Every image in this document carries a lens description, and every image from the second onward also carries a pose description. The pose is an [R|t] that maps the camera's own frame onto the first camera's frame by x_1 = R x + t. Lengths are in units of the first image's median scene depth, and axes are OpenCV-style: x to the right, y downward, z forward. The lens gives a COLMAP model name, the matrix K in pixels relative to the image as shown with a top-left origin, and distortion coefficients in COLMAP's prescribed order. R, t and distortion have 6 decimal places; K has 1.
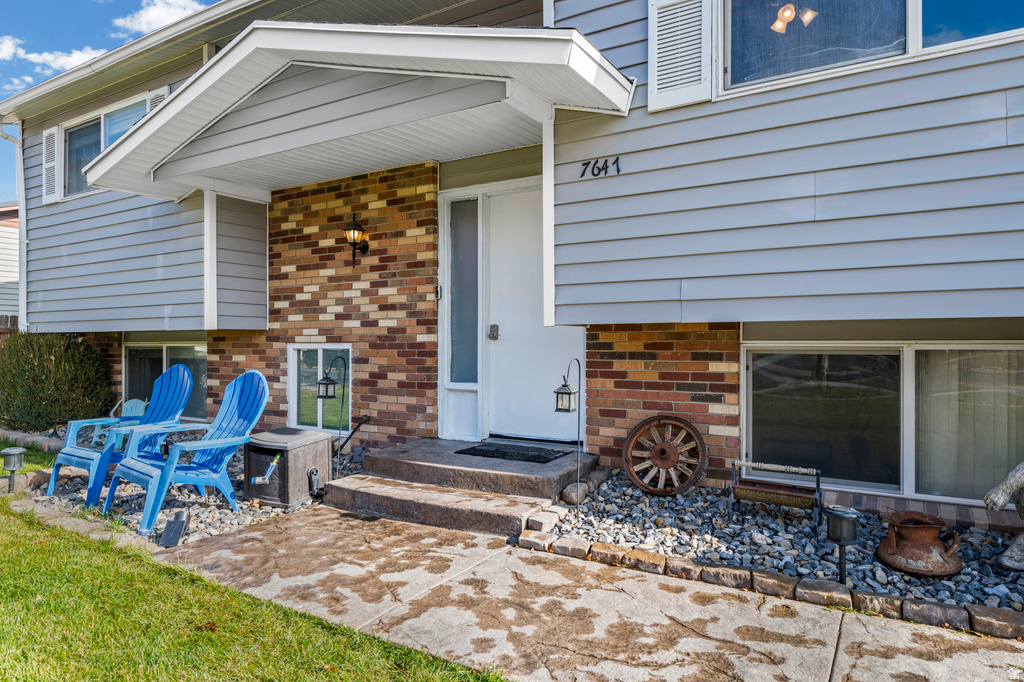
lens RADIAL K [[625.7, 0, 505.4], [0, 625.7, 345.1], [0, 0, 1]] dist [0.017284, -0.003875]
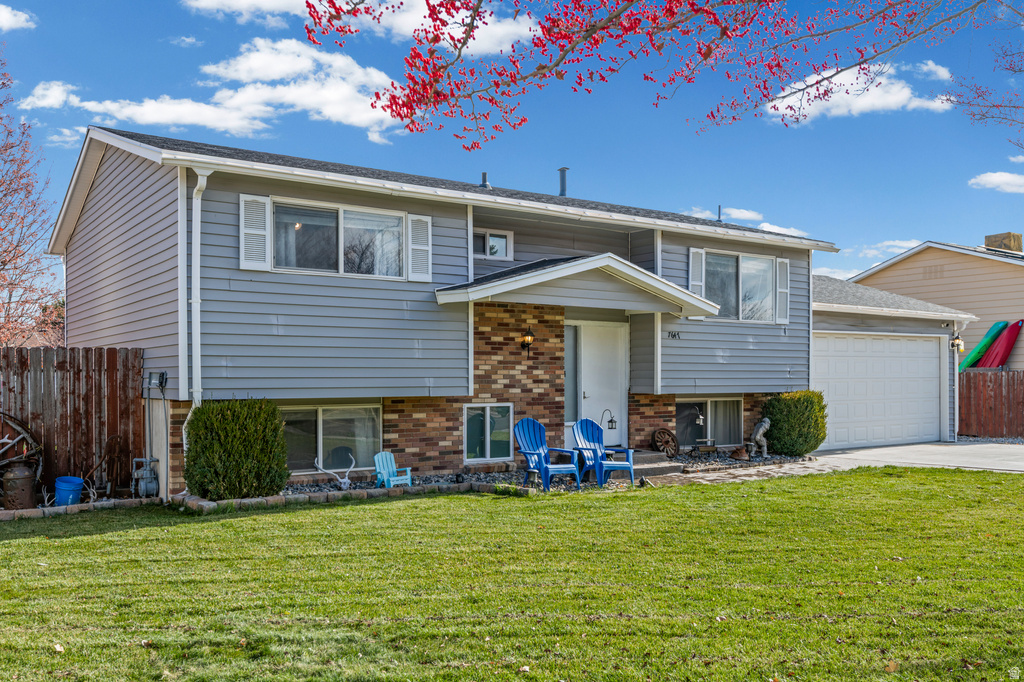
lens RADIAL K [[878.6, 0, 521.5], [0, 878.6, 382.5], [0, 0, 1]] dist [0.000274, 0.047354]
pose [[0.397759, -0.005664, 0.917472, -2.453542], [0.002004, 0.999984, 0.005304, -0.070460], [-0.917488, -0.000271, 0.397764, 0.073505]]
